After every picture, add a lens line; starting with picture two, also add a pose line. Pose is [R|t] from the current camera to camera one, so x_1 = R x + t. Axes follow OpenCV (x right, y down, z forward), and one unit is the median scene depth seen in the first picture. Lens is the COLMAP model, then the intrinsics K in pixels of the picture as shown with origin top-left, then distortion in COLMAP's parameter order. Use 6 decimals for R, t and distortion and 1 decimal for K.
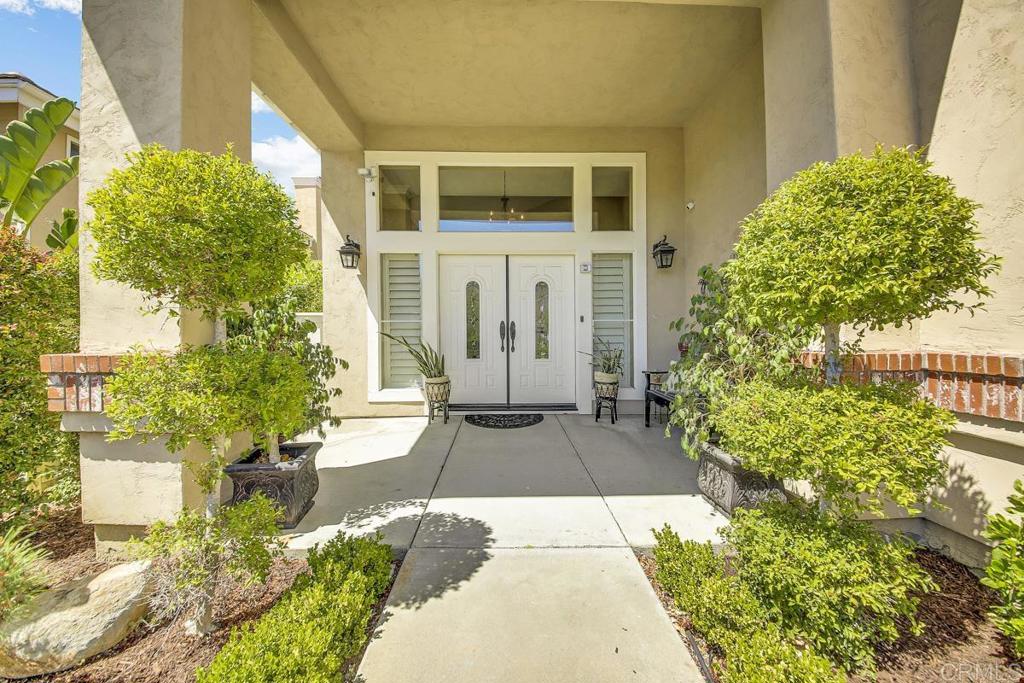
lens RADIAL K [[411.3, 0, 512.8], [0, 411.3, 338.6], [0, 0, 1]] dist [0.000659, -0.000098]
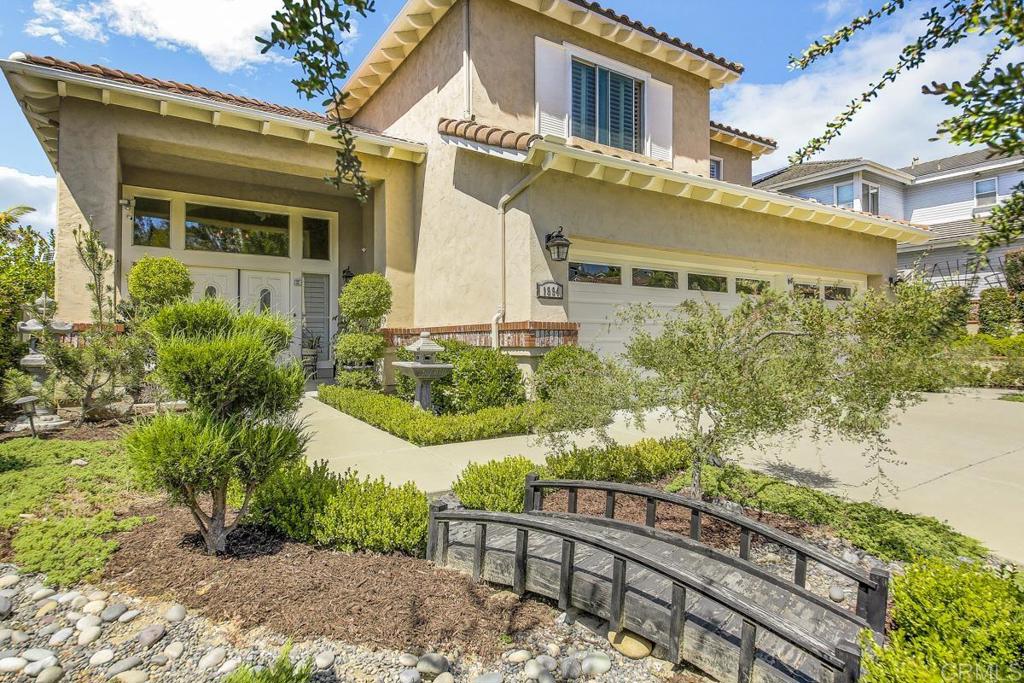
lens RADIAL K [[552.9, 0, 512.0], [0, 552.9, 341.5], [0, 0, 1]] dist [-0.000736, 0.000028]
pose [[0.859054, 0.004748, 0.511862, -0.185854], [0.001241, 0.999935, -0.011359, 0.070278], [-0.511883, 0.010393, 0.858992, -1.147091]]
